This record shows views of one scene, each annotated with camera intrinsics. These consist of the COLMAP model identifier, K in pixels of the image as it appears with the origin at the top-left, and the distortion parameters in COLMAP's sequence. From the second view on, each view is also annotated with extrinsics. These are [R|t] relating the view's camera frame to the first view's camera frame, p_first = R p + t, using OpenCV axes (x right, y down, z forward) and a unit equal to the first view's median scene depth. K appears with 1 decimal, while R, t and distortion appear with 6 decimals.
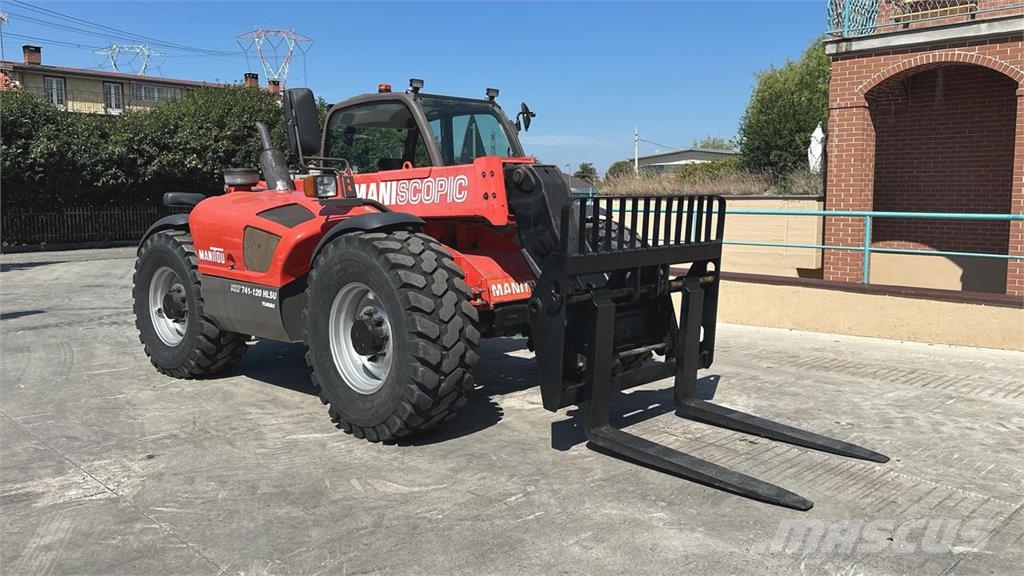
lens RADIAL K [[802.4, 0, 513.8], [0, 802.4, 264.0], [0, 0, 1]] dist [0.061900, -0.078910]
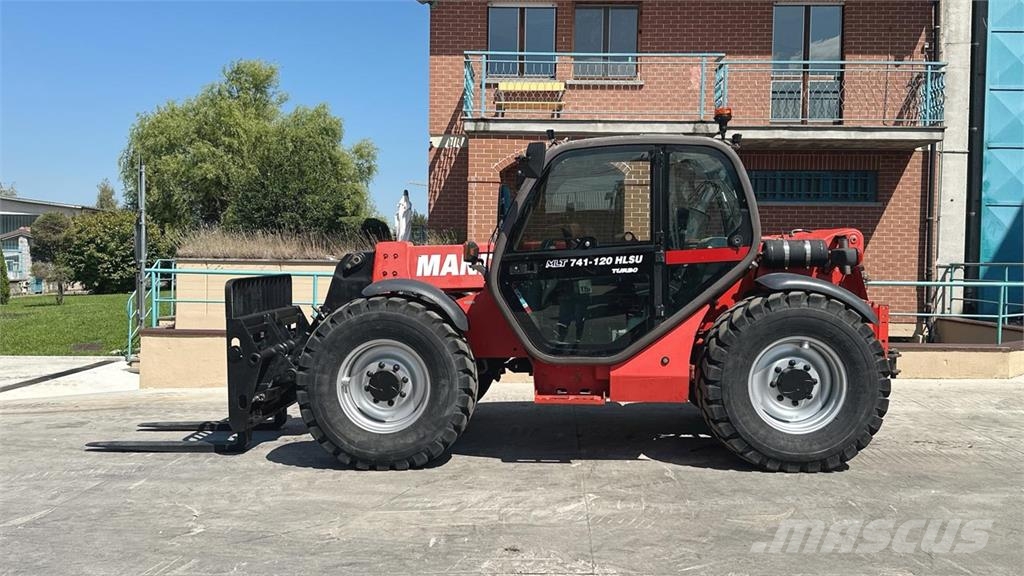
lens RADIAL K [[945.0, 0, 504.4], [0, 945.0, 277.8], [0, 0, 1]] dist [0.033347, 0.000000]
pose [[0.723622, -0.002633, 0.690191, -0.885296], [0.047646, 0.997798, -0.046147, -0.012767], [-0.688550, 0.066278, 0.722154, 0.167080]]
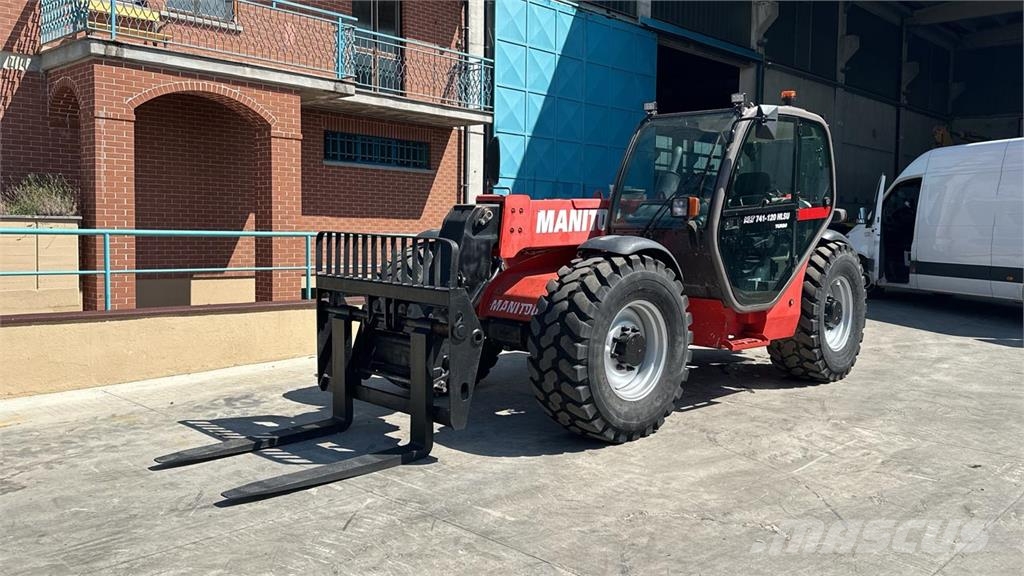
lens RADIAL K [[847.7, 0, 528.2], [0, 847.7, 288.1], [0, 0, 1]] dist [0.058419, -0.073577]
pose [[-0.041223, -0.067098, 0.996894, -1.134992], [0.071227, 0.995007, 0.069916, -0.083420], [-0.996608, 0.073888, -0.036238, 1.200256]]
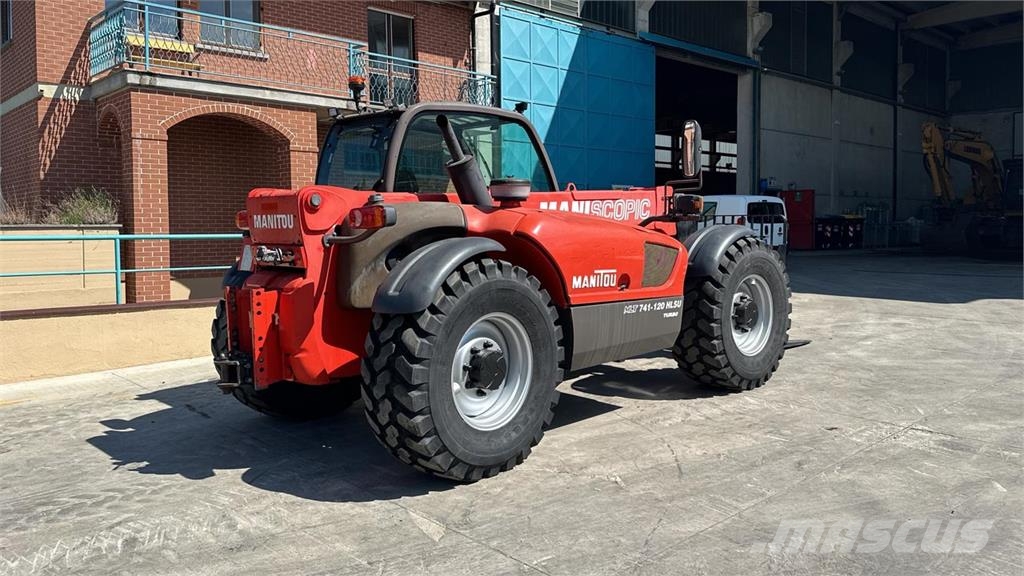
lens RADIAL K [[780.5, 0, 530.1], [0, 780.5, 263.6], [0, 0, 1]] dist [0.062082, -0.078538]
pose [[0.013270, -0.044411, 0.998925, -1.194169], [0.092583, 0.994776, 0.042996, -0.069502], [-0.995617, 0.091913, 0.017313, 1.046471]]
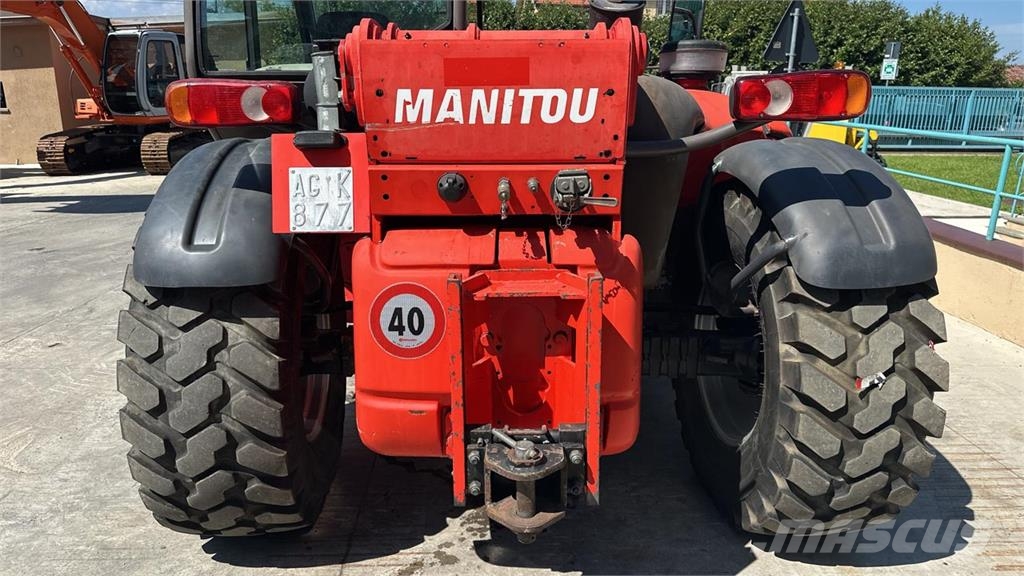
lens RADIAL K [[710.7, 0, 503.4], [0, 710.7, 291.5], [0, 0, 1]] dist [0.024813, -0.031877]
pose [[0.744027, 0.193563, -0.639497, 0.463734], [-0.072780, 0.974901, 0.210406, -0.063812], [0.664173, -0.110005, 0.739441, 0.522089]]
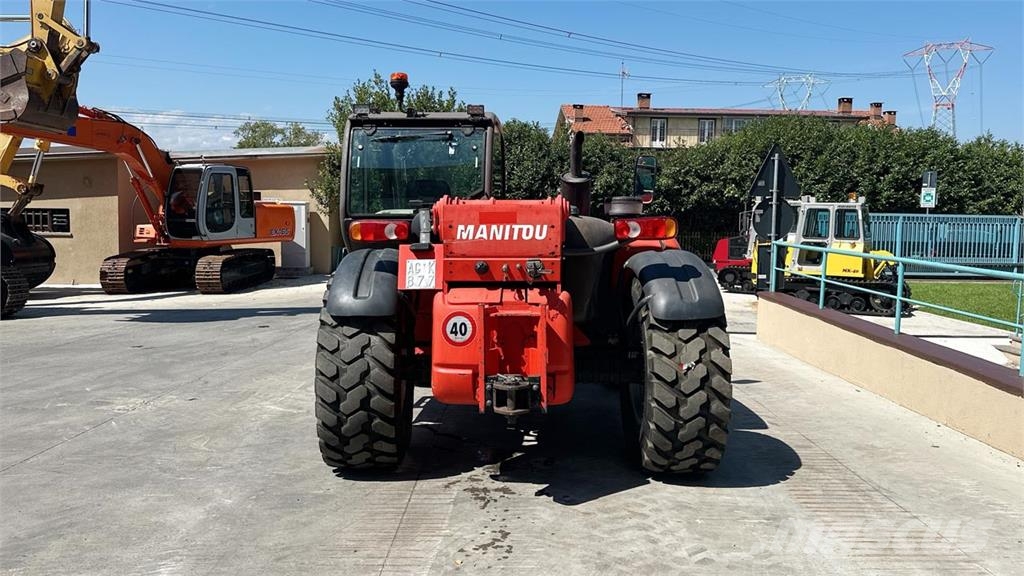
lens RADIAL K [[802.4, 0, 504.2], [0, 802.4, 277.7], [0, 0, 1]] dist [0.061900, -0.078910]
pose [[0.710482, 0.068417, -0.700381, 0.768266], [-0.078305, 0.996768, 0.017935, -0.048729], [0.699345, 0.042101, 0.713544, 0.233282]]
